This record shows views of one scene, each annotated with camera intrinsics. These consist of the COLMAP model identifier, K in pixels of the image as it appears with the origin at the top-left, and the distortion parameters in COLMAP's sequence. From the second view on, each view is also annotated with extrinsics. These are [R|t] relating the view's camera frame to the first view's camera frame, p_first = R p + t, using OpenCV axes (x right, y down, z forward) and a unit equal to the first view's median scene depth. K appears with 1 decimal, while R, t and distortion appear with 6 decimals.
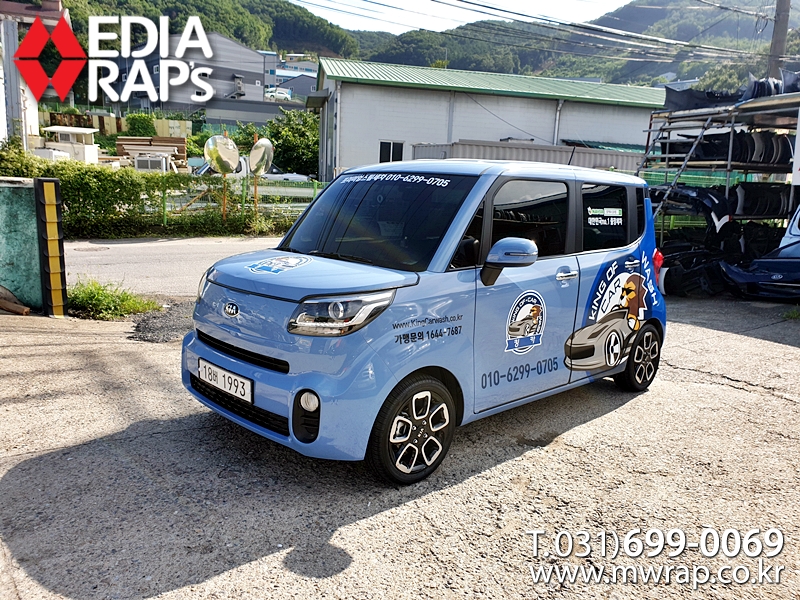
lens RADIAL K [[637.5, 0, 409.8], [0, 637.5, 299.9], [0, 0, 1]] dist [0.008911, 0.012679]
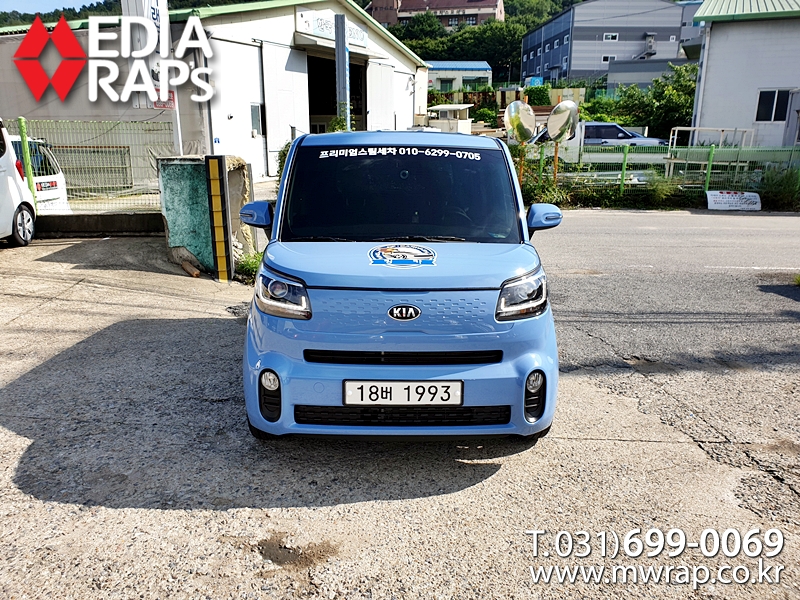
lens RADIAL K [[635.1, 0, 400.0], [0, 635.1, 300.0], [0, 0, 1]] dist [0.000843, 0.016650]
pose [[0.795471, 0.106146, -0.596623, 0.558249], [-0.076803, 0.994260, 0.074490, -0.072543], [0.601105, -0.013432, 0.799057, 0.475038]]
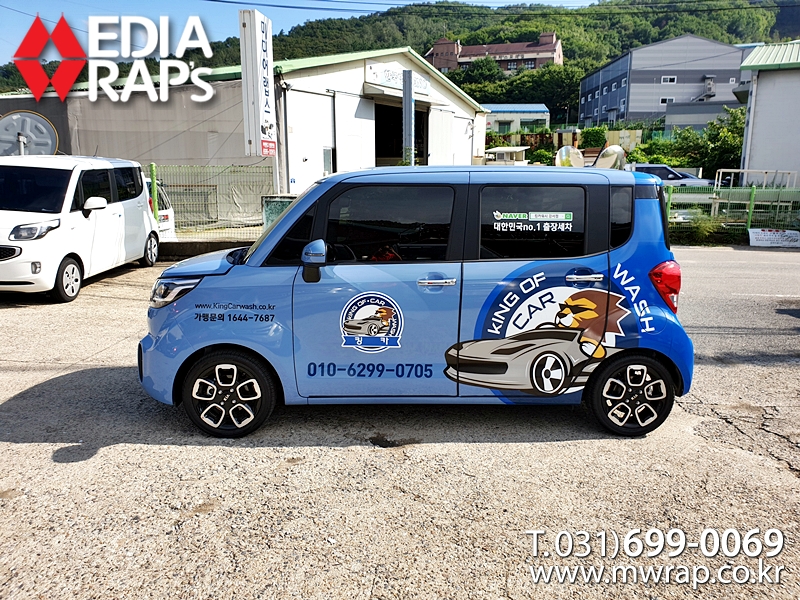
lens RADIAL K [[637.5, 0, 409.8], [0, 637.5, 299.9], [0, 0, 1]] dist [0.008911, 0.012679]
pose [[0.748691, 0.082686, -0.657743, 0.748209], [-0.091679, 0.995571, 0.020799, -0.023616], [0.656549, 0.044729, 0.752956, 0.216083]]
